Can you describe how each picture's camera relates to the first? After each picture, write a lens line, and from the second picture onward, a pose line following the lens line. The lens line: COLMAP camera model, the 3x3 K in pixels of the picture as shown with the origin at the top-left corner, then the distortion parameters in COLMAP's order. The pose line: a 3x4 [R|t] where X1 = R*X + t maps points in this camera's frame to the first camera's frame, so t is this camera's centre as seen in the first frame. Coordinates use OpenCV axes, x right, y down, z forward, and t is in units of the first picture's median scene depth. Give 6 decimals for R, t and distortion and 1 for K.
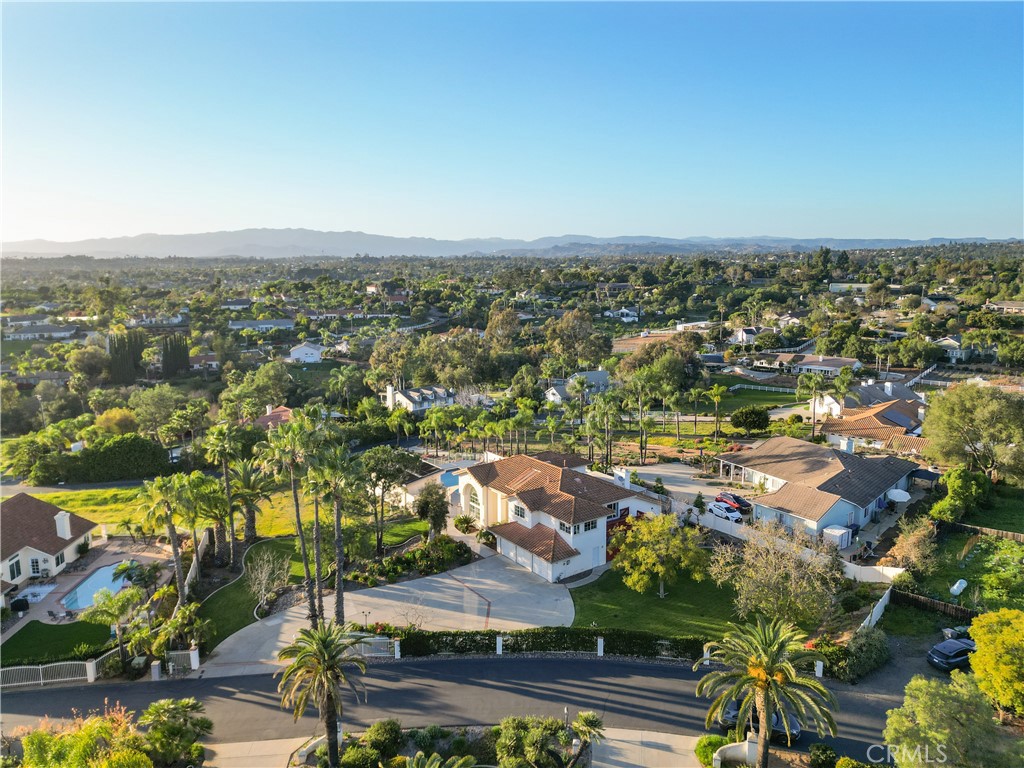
lens RADIAL K [[707.6, 0, 509.4], [0, 707.6, 381.9], [0, 0, 1]] dist [0.076067, -0.071092]
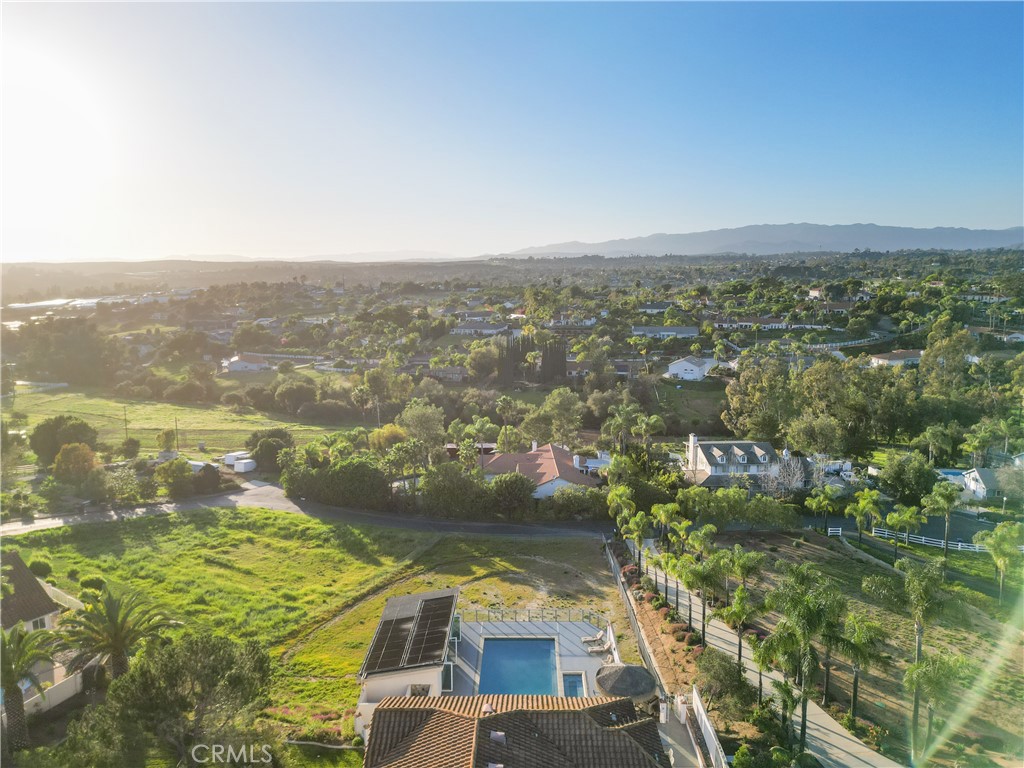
lens RADIAL K [[707.6, 0, 509.4], [0, 707.6, 381.9], [0, 0, 1]] dist [0.076067, -0.071092]
pose [[0.791522, 0.101668, -0.602624, 0.097853], [-0.098818, 0.994381, 0.037967, -0.045768], [0.603098, 0.029499, 0.797121, 0.206851]]
